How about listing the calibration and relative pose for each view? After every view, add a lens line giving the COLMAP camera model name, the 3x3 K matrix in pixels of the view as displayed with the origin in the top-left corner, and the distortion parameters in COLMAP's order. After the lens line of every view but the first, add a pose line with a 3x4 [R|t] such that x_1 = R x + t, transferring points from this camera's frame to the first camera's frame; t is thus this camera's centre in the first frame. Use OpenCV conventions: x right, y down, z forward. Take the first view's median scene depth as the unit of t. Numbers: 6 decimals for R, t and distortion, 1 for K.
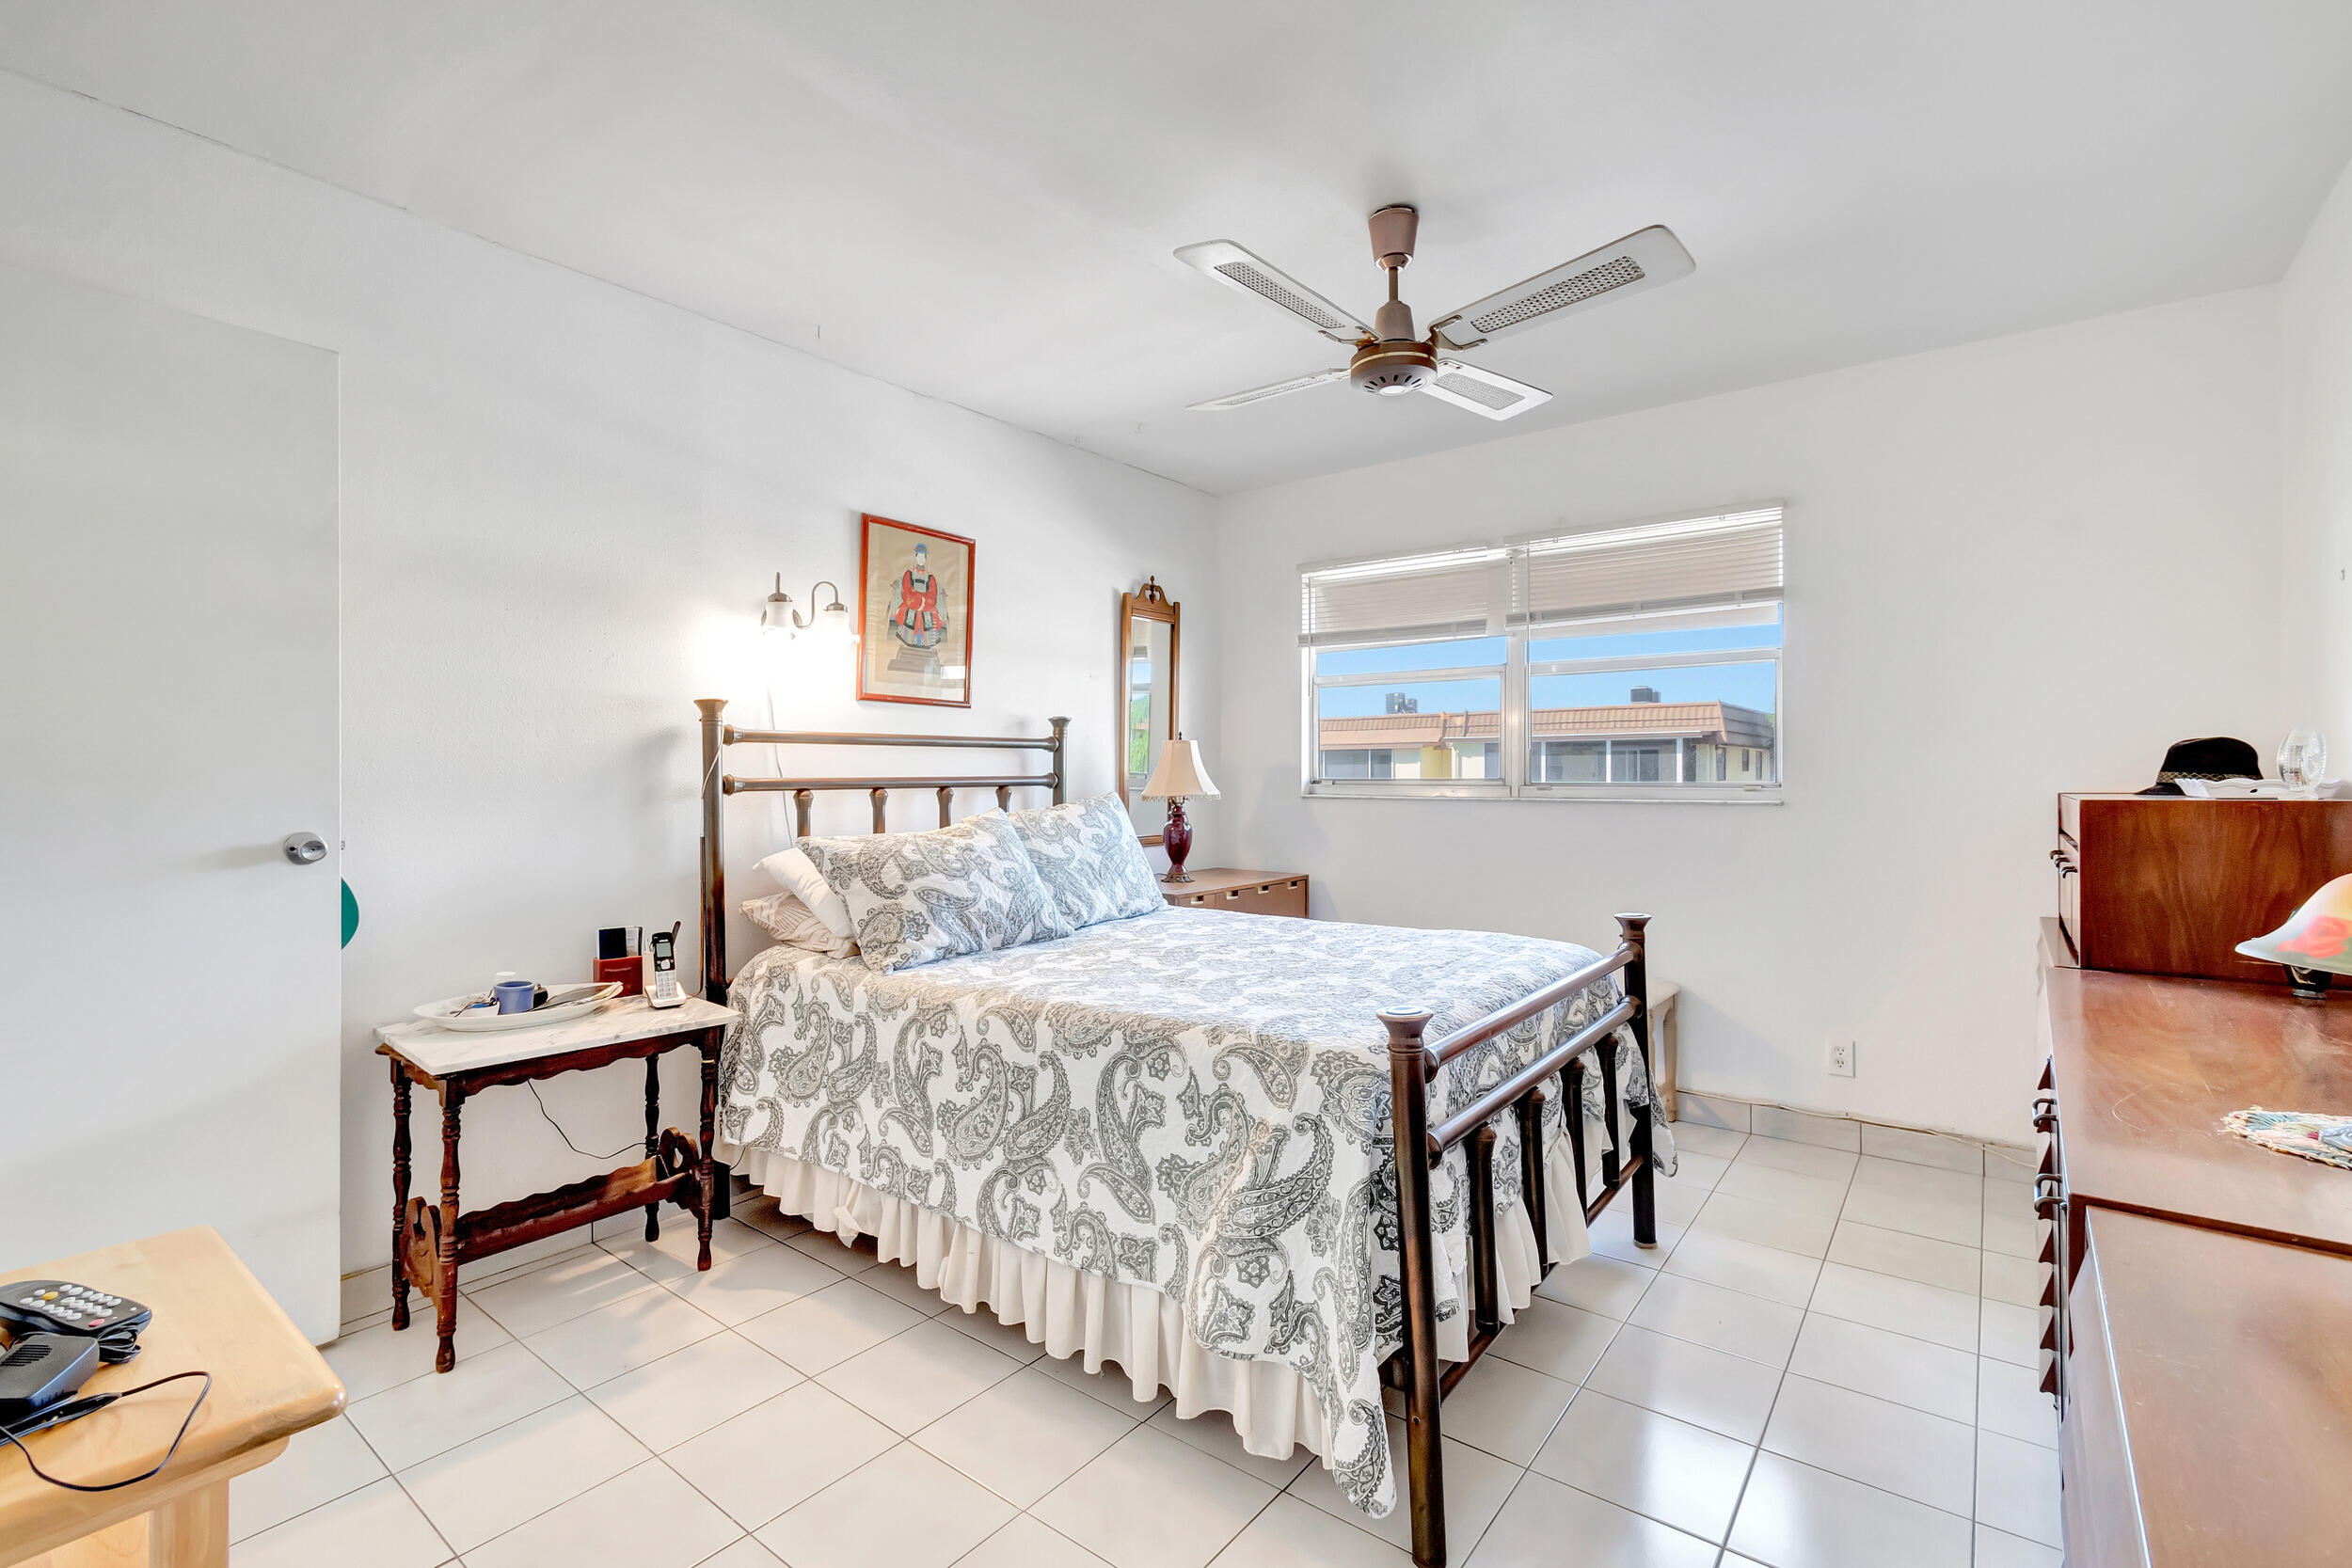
lens RADIAL K [[1038.7, 0, 1229.6], [0, 1038.7, 742.8], [0, 0, 1]] dist [0.000726, -0.000025]
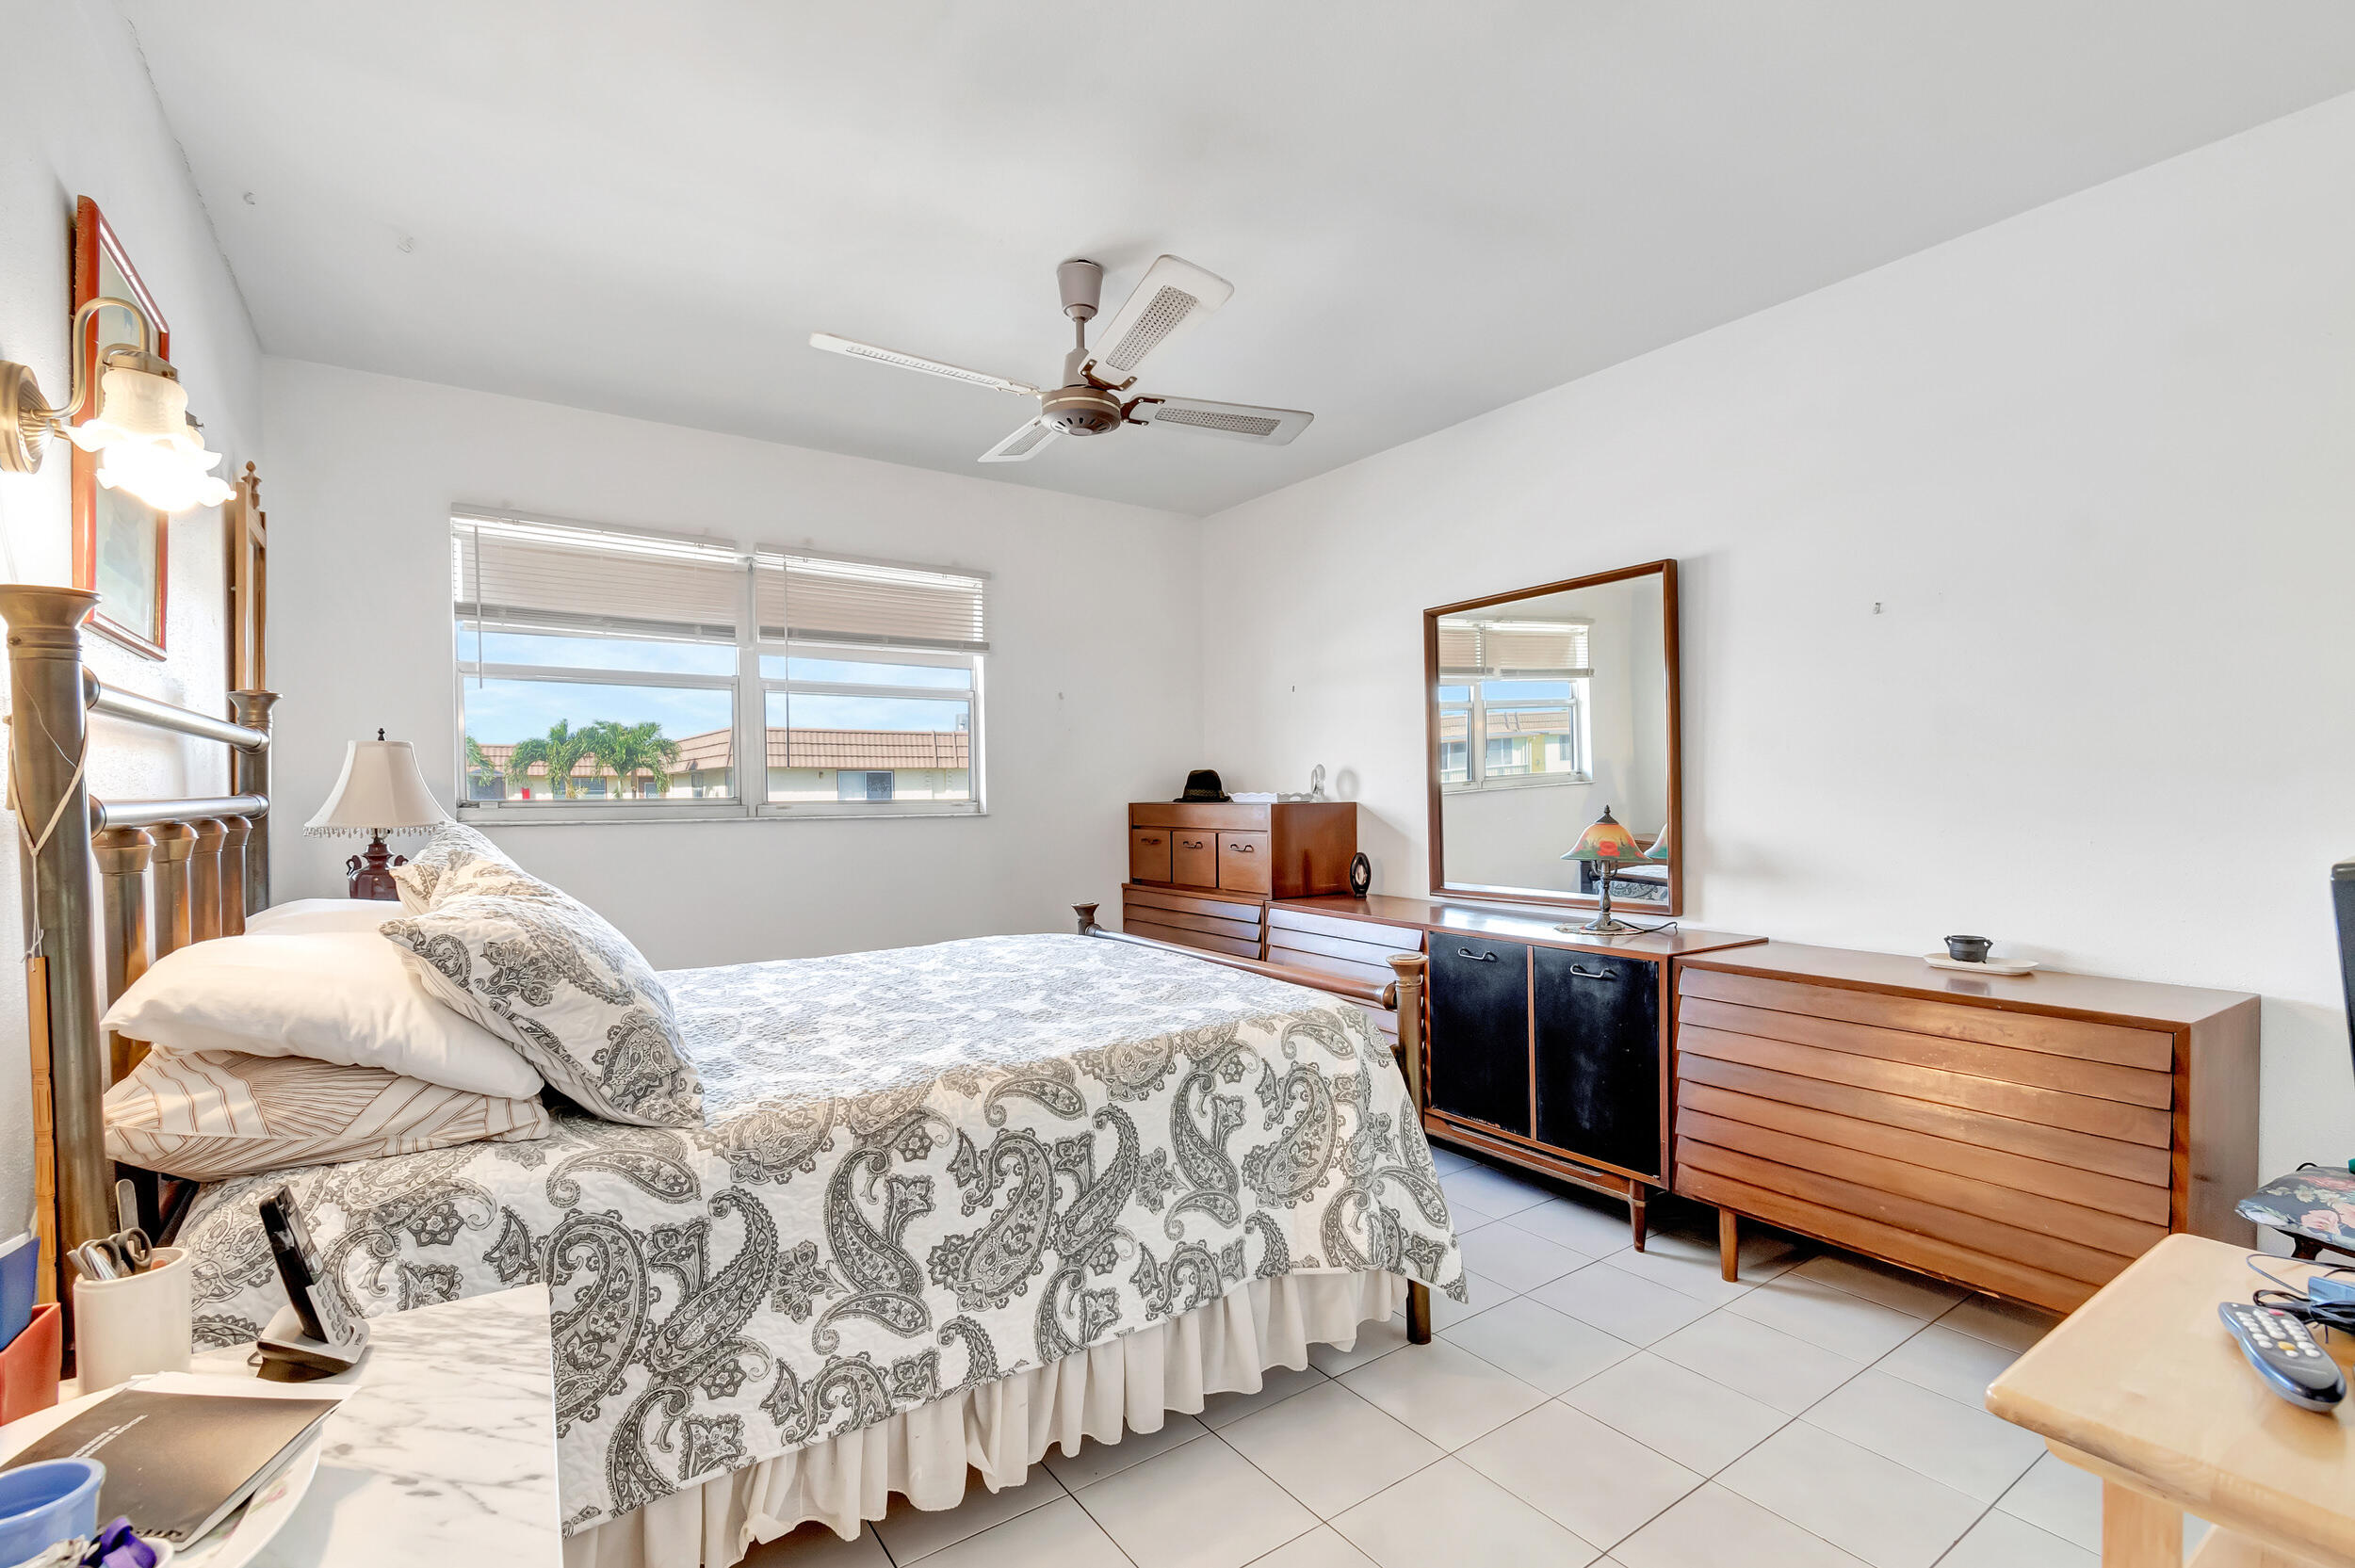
lens RADIAL K [[1053.3, 0, 1176.3], [0, 1053.3, 770.3], [0, 0, 1]] dist [-0.000009, -0.000071]
pose [[0.320369, 0.021286, 0.947054, -0.739765], [-0.016613, 0.999720, -0.016850, 0.022427], [-0.947147, -0.010335, 0.320633, 0.493967]]
